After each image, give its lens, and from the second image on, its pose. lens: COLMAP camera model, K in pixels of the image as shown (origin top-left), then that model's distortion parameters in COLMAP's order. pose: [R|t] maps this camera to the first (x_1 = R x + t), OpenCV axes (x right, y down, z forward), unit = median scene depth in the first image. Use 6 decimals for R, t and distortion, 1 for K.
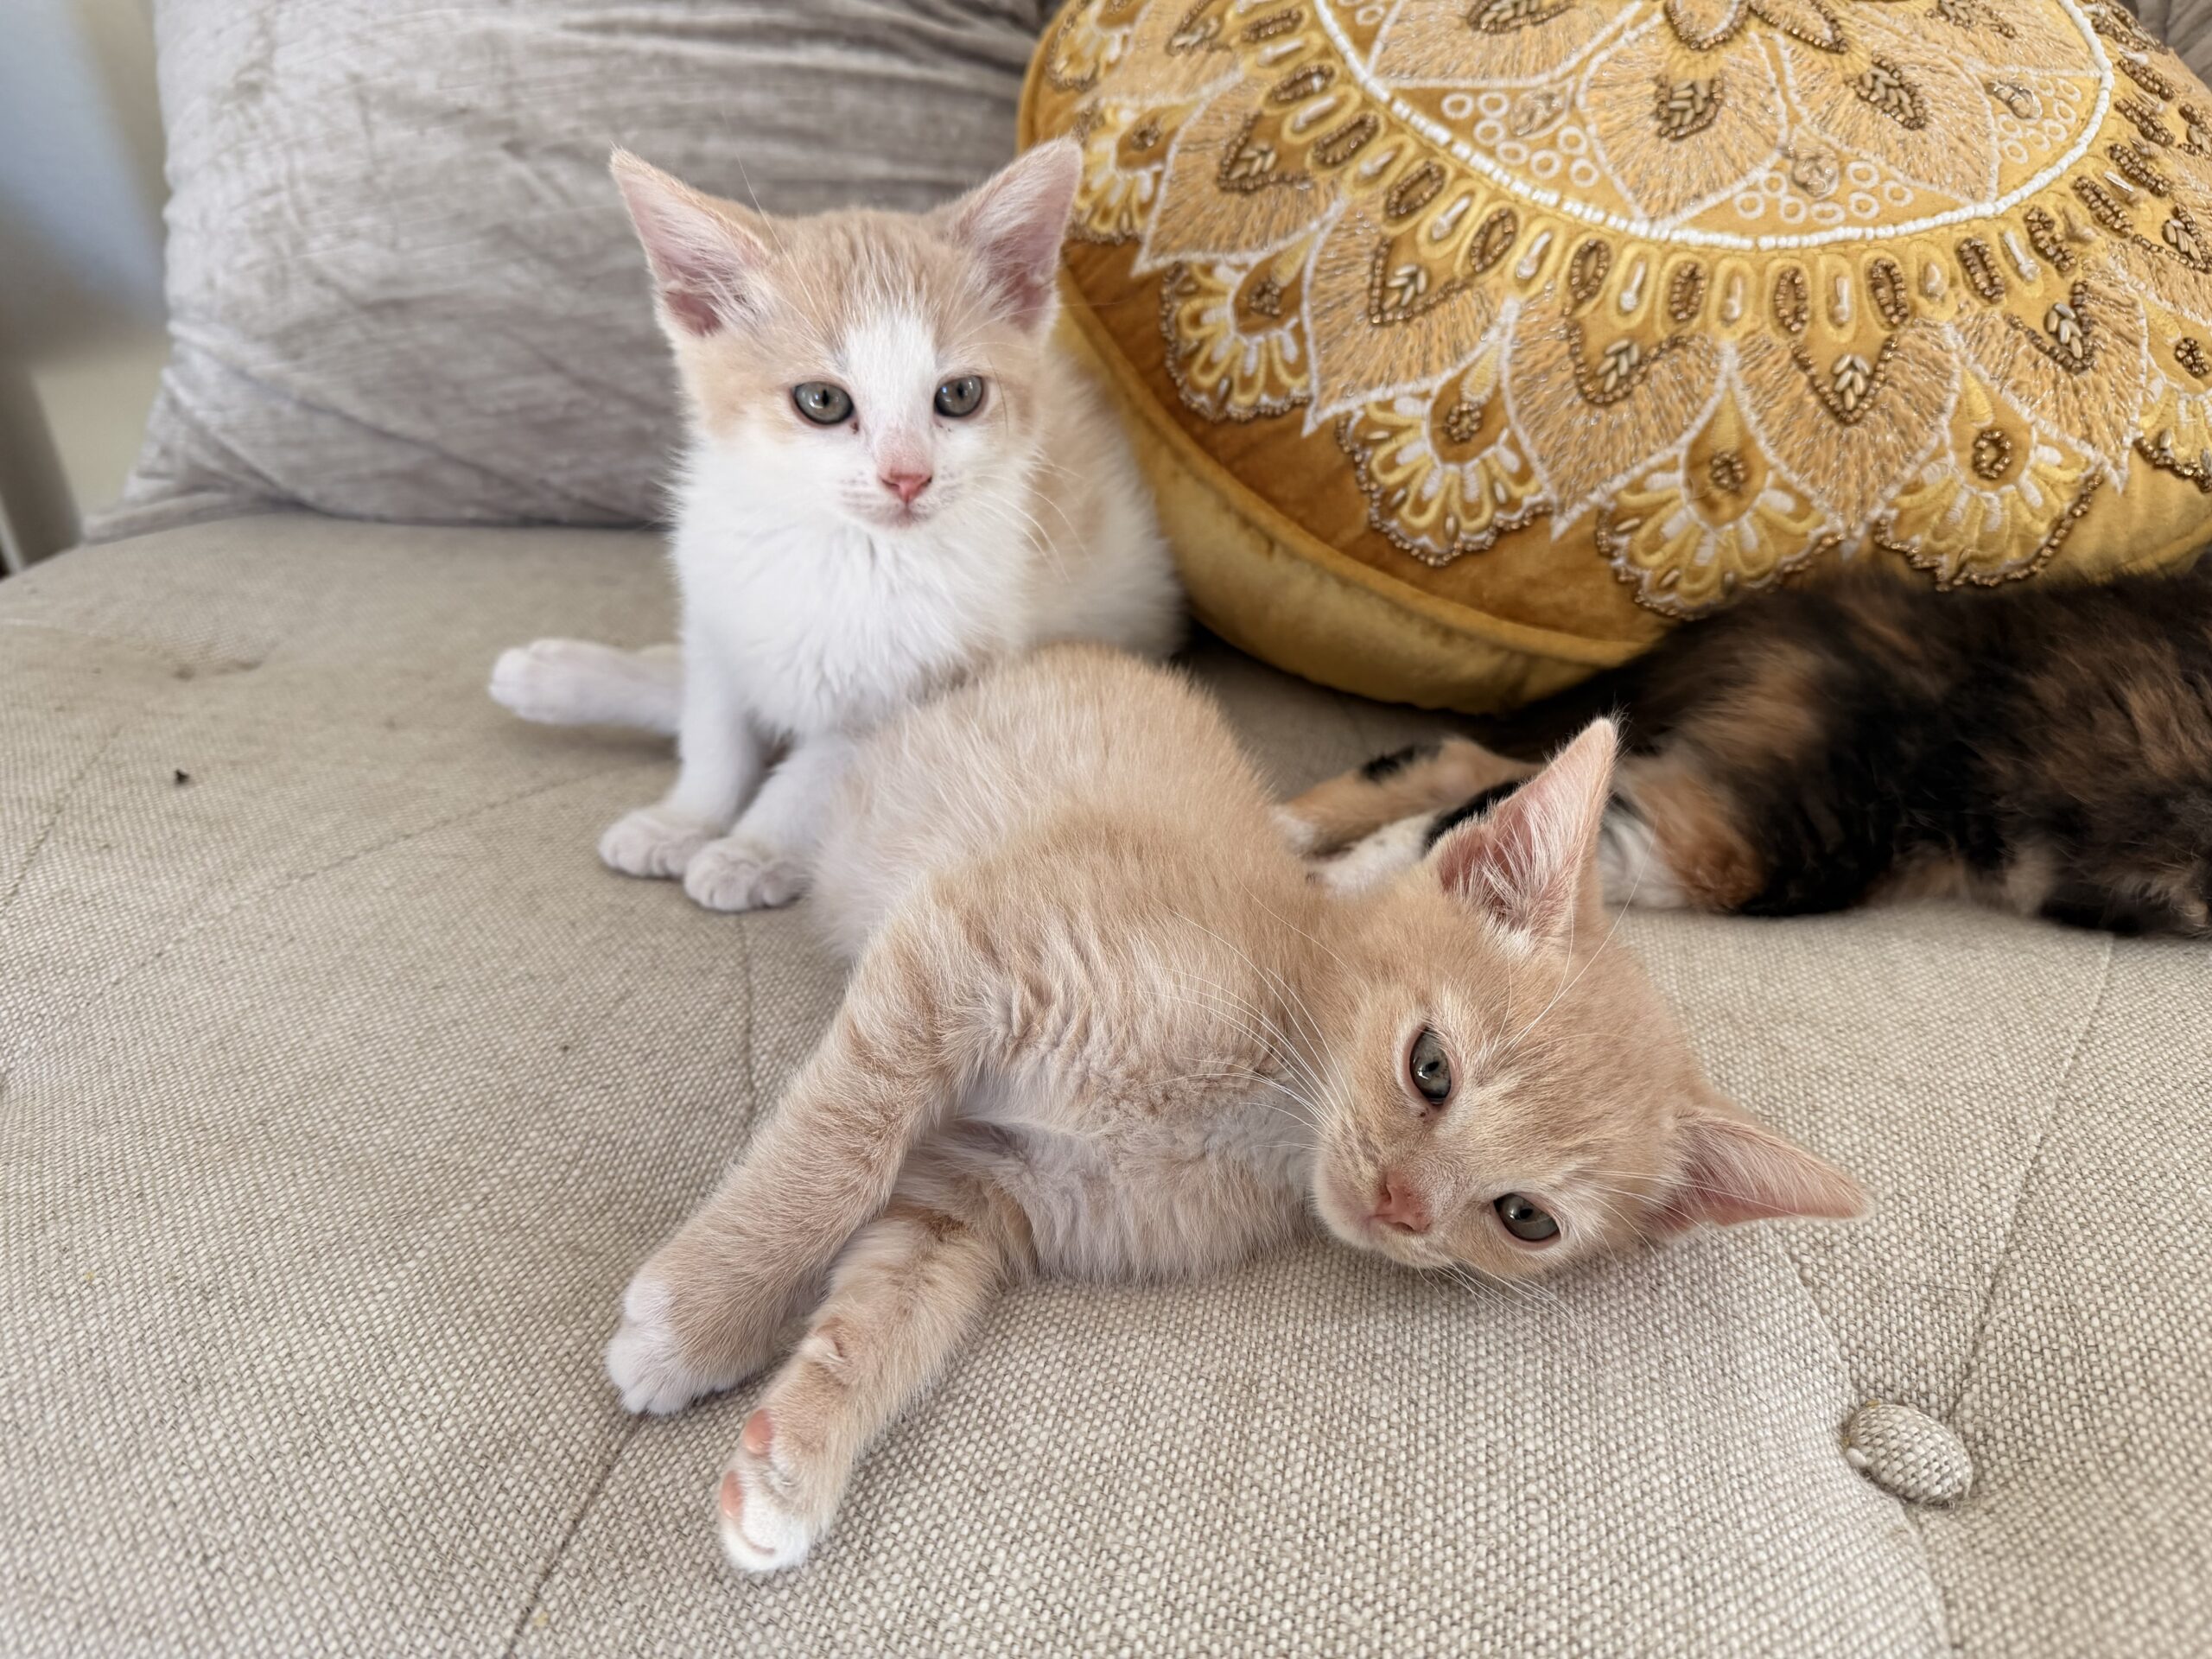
lens RADIAL K [[1594.4, 0, 1095.1], [0, 1594.4, 827.9], [0, 0, 1]] dist [-0.041653, -0.014369]
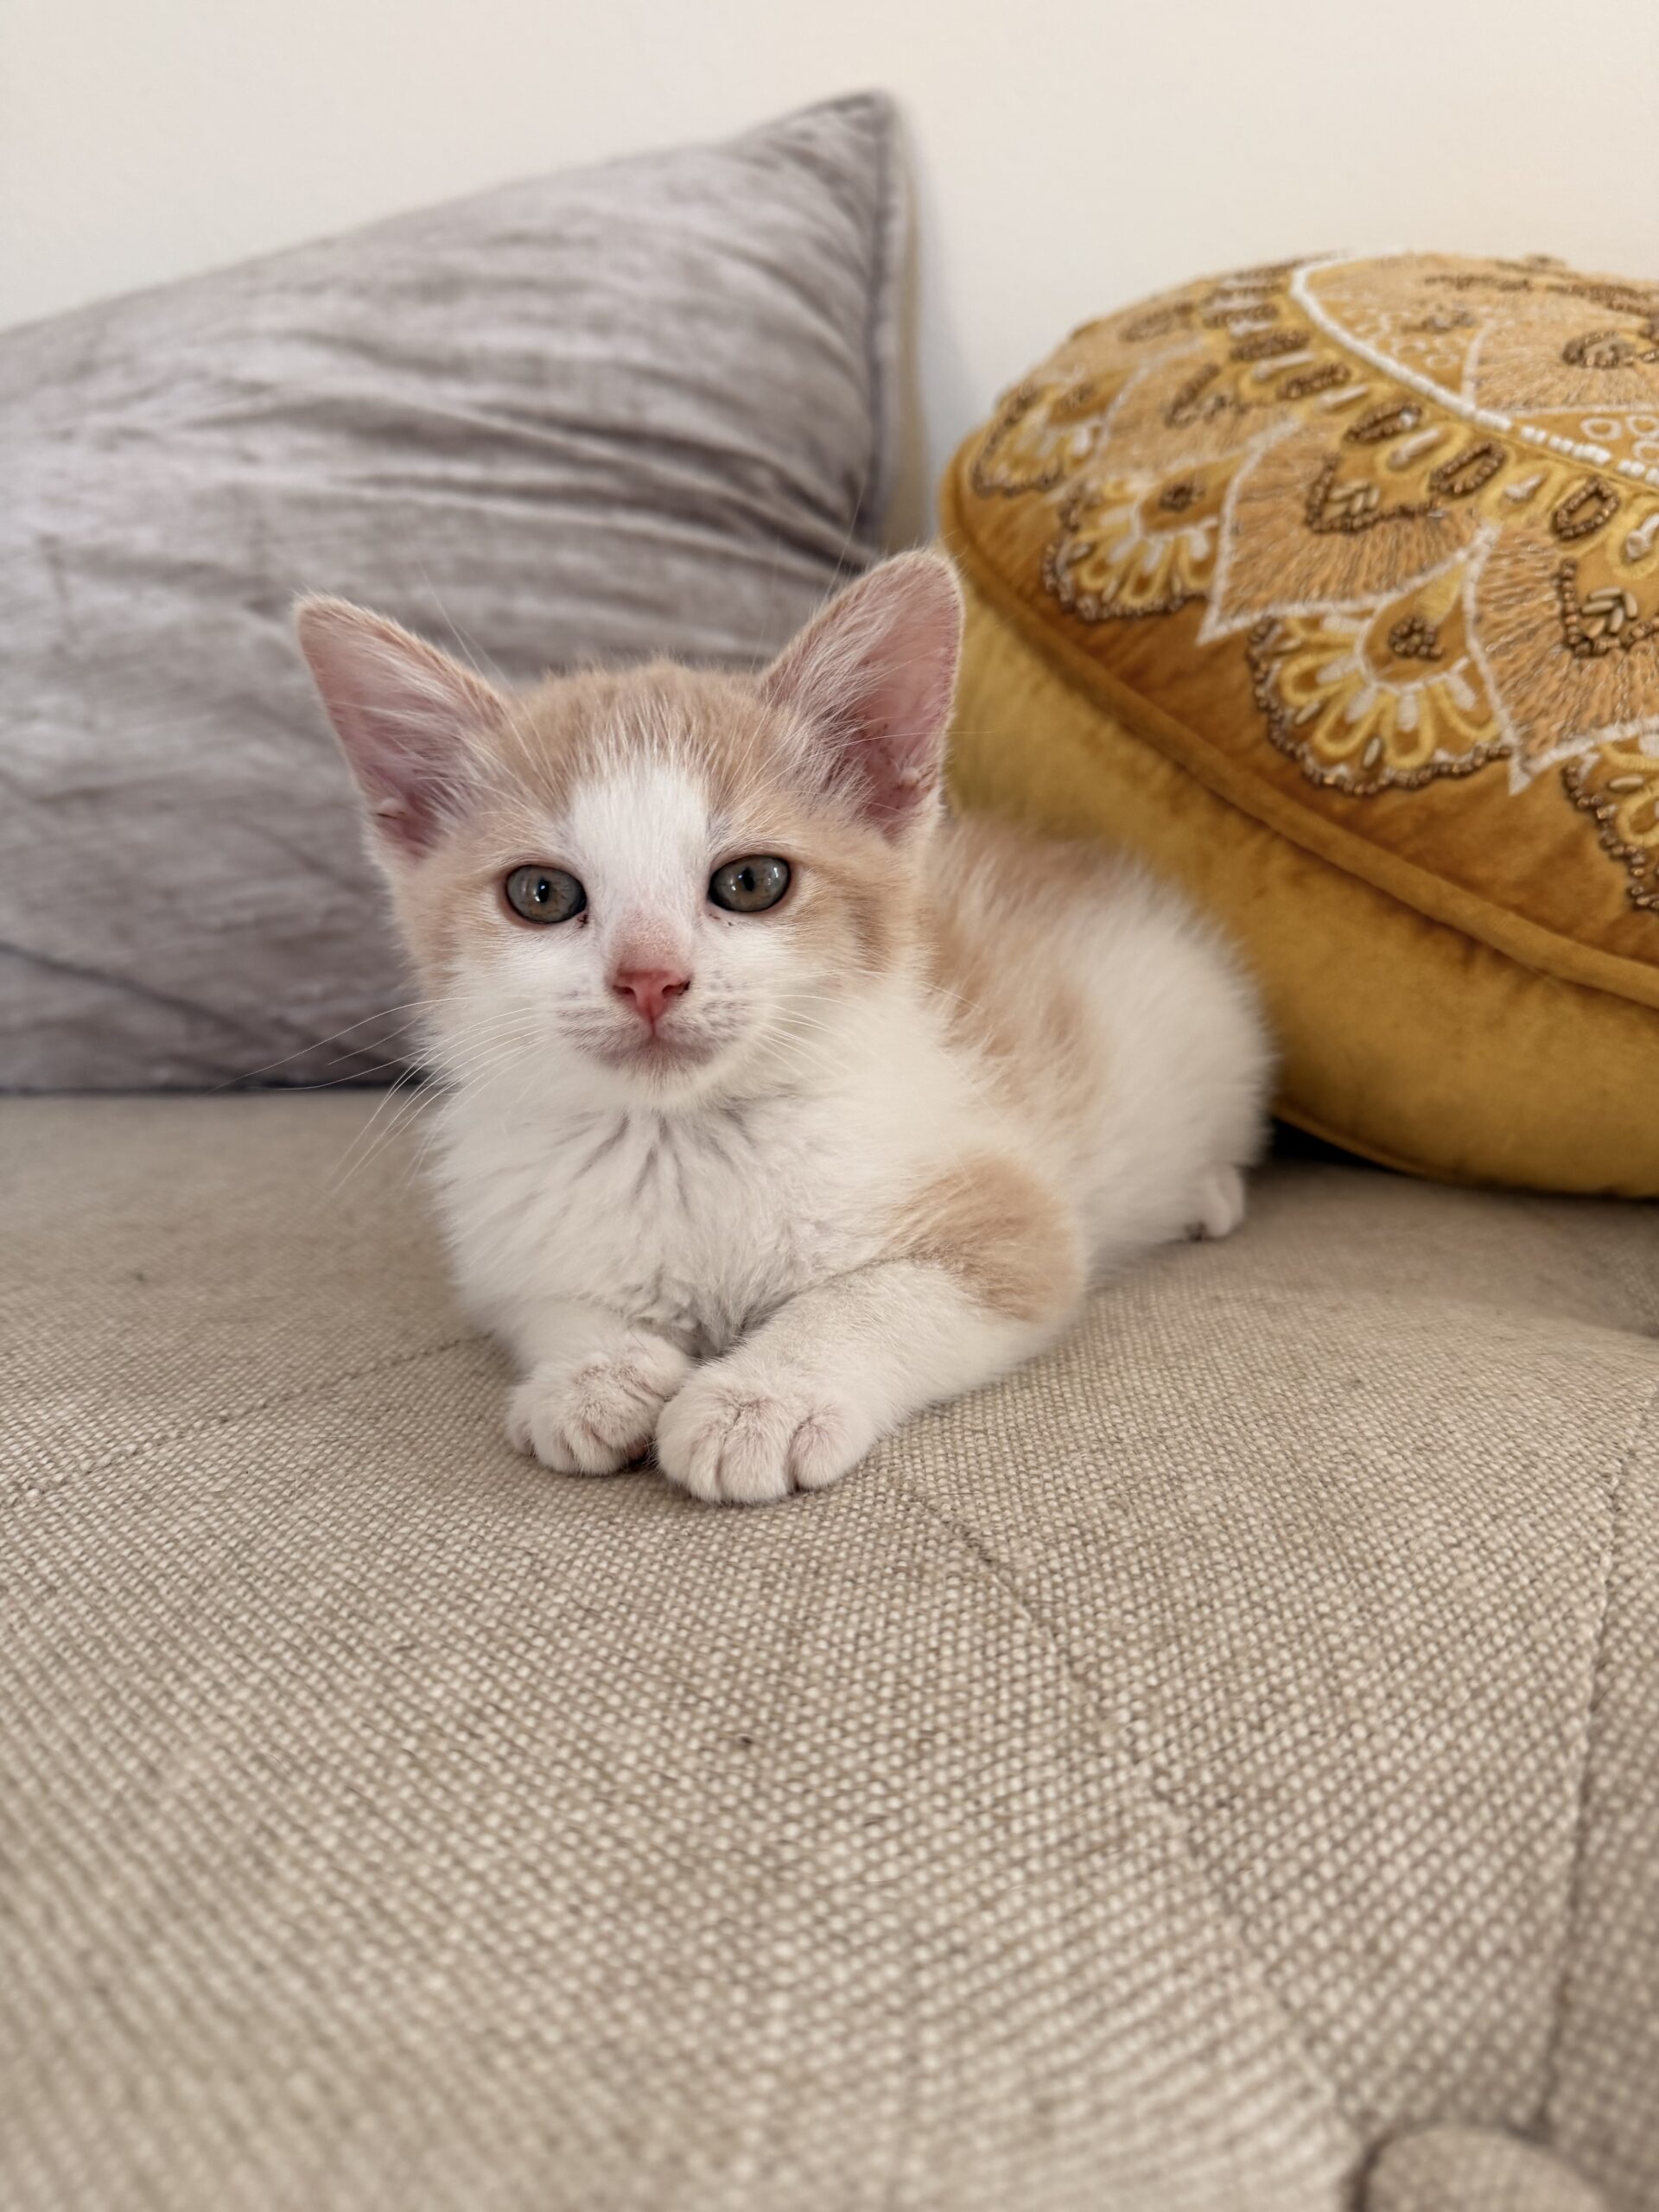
lens RADIAL K [[1594.4, 0, 839.0], [0, 1594.4, 1090.1], [0, 0, 1]] dist [-0.041653, -0.014369]
pose [[0.987702, -0.034033, 0.152598, -0.279416], [0.078969, 0.950966, -0.299045, 0.073200], [-0.134938, 0.307418, 0.941959, 0.379529]]
